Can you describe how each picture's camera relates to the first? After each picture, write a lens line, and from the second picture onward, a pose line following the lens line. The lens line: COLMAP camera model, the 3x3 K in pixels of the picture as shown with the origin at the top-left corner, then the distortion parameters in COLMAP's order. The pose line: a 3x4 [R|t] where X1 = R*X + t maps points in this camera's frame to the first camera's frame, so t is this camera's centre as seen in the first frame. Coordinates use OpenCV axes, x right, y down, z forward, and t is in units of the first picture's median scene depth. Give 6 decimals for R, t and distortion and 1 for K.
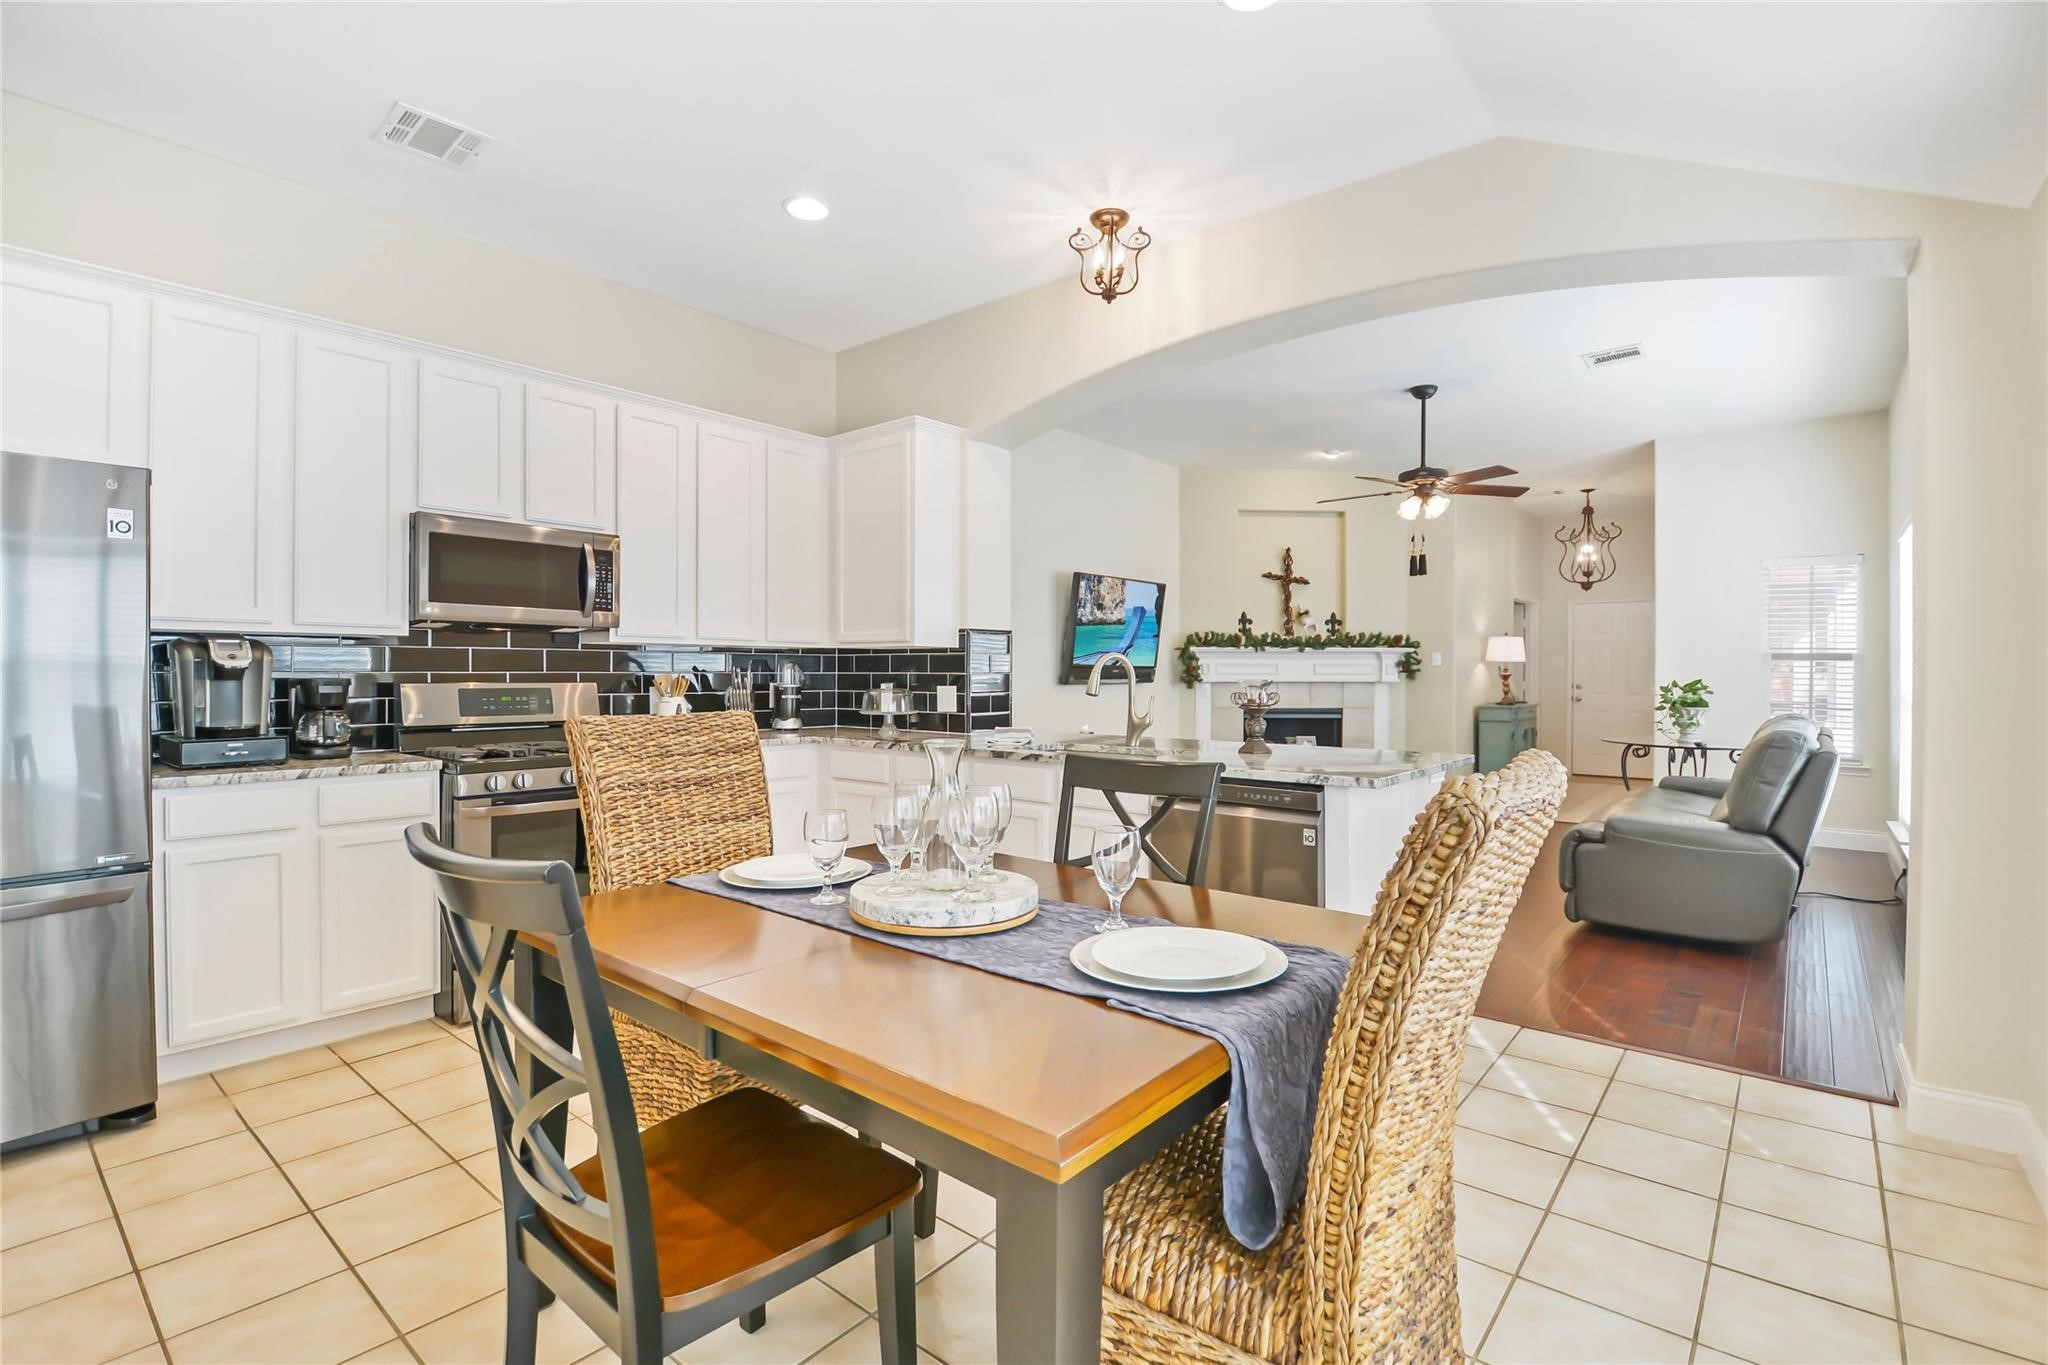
lens RADIAL K [[936.7, 0, 1024.0], [0, 936.7, 682.5], [0, 0, 1]] dist [0.009703, -0.000794]
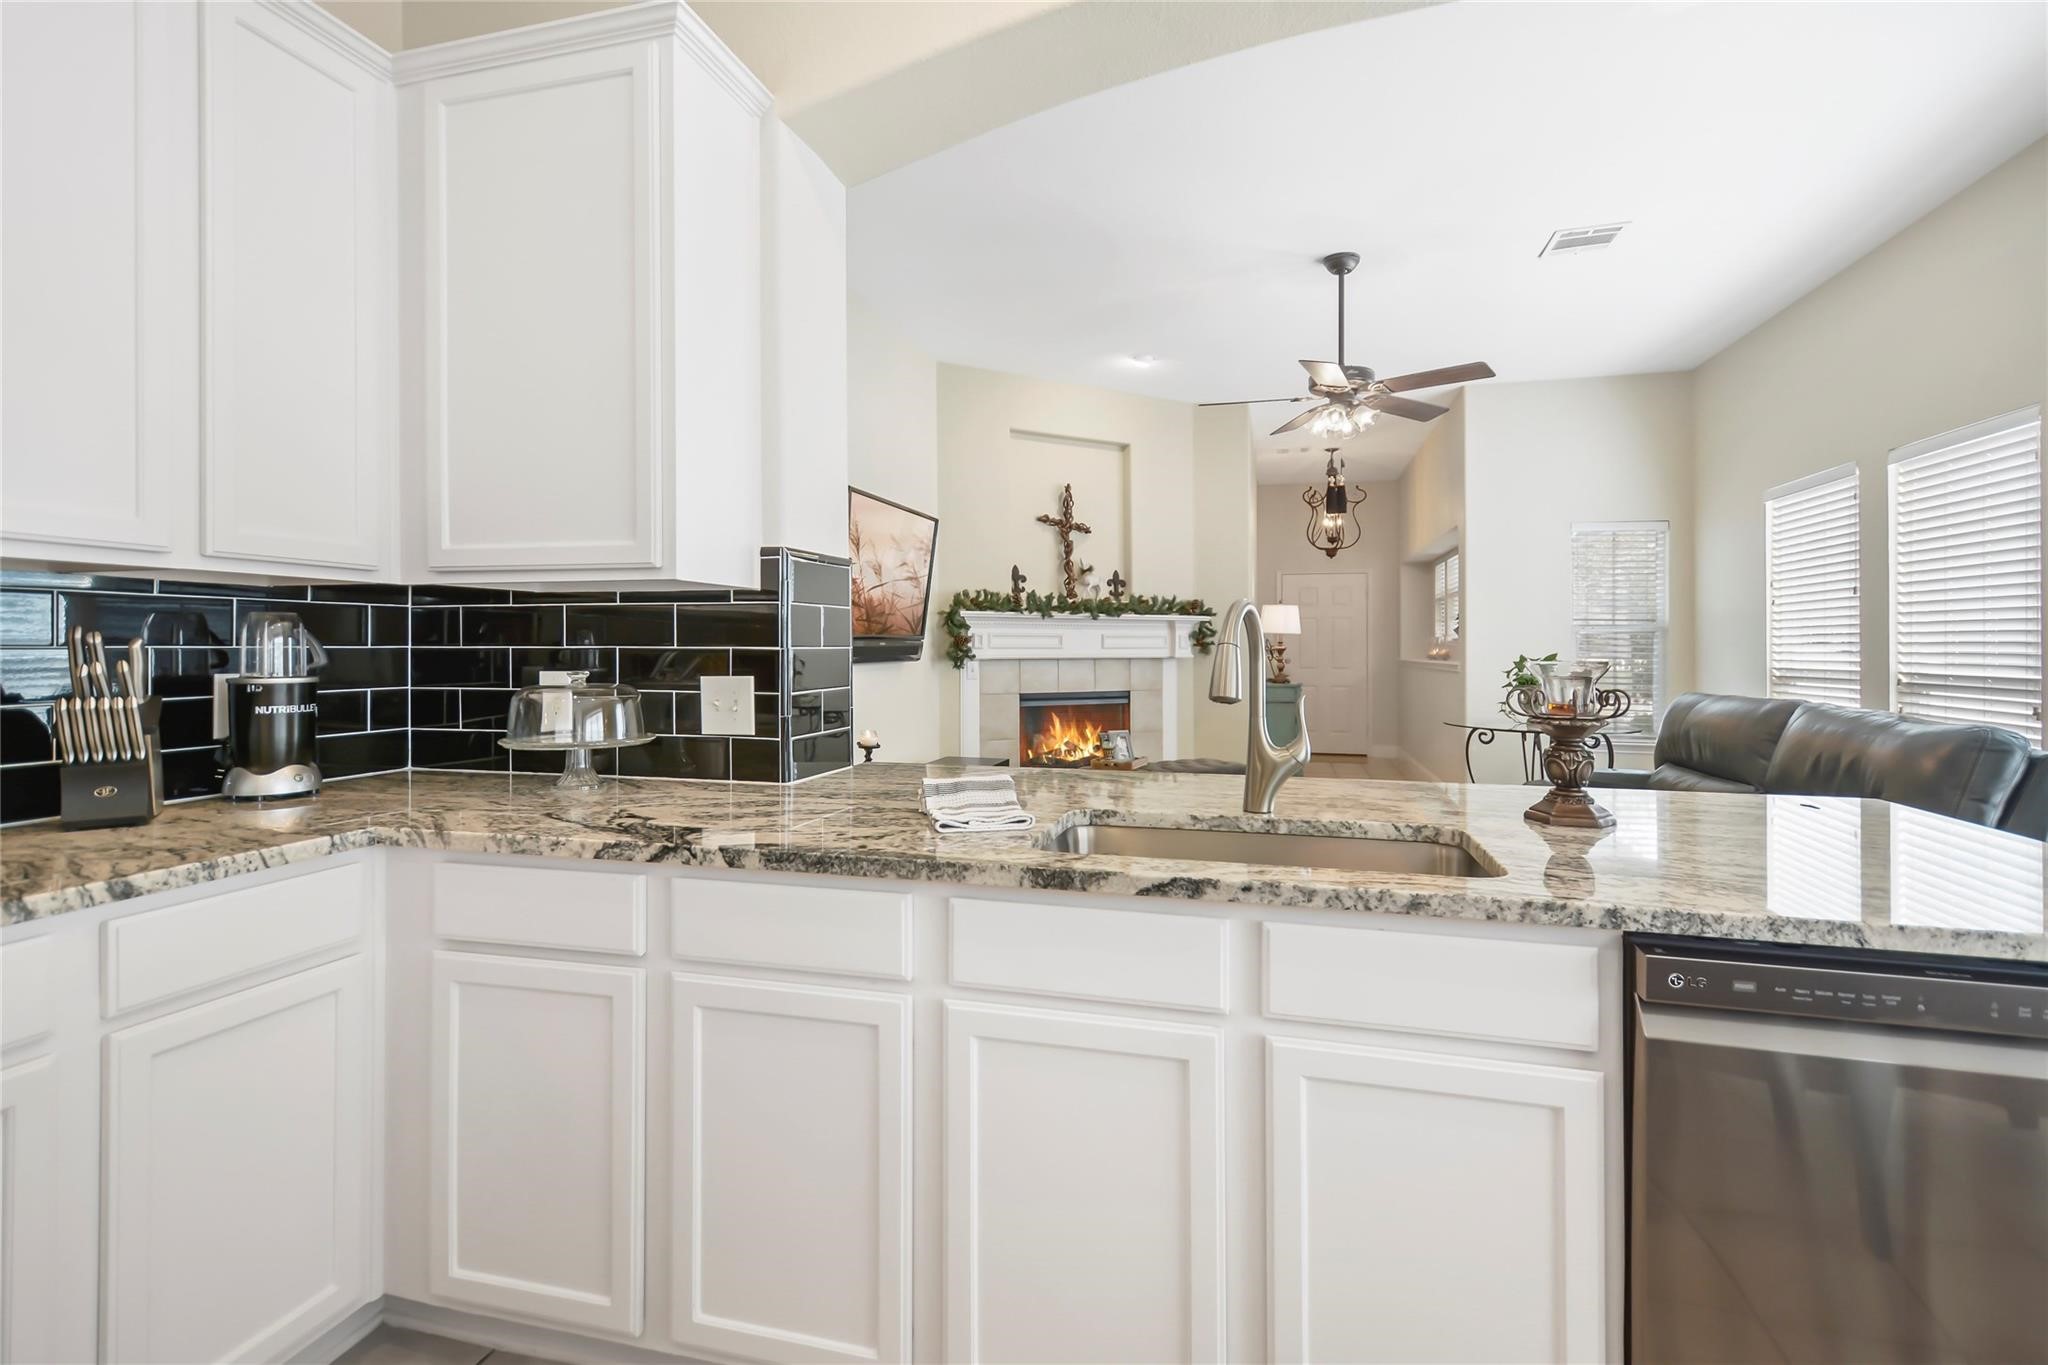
lens RADIAL K [[954.6, 0, 1030.2], [0, 954.6, 648.1], [0, 0, 1]] dist [0.014672, -0.000614]
pose [[0.903939, -0.001177, 0.427660, -0.108868], [0.004975, 0.999957, -0.007764, -0.003900], [-0.427633, 0.009145, 0.903906, 0.394945]]
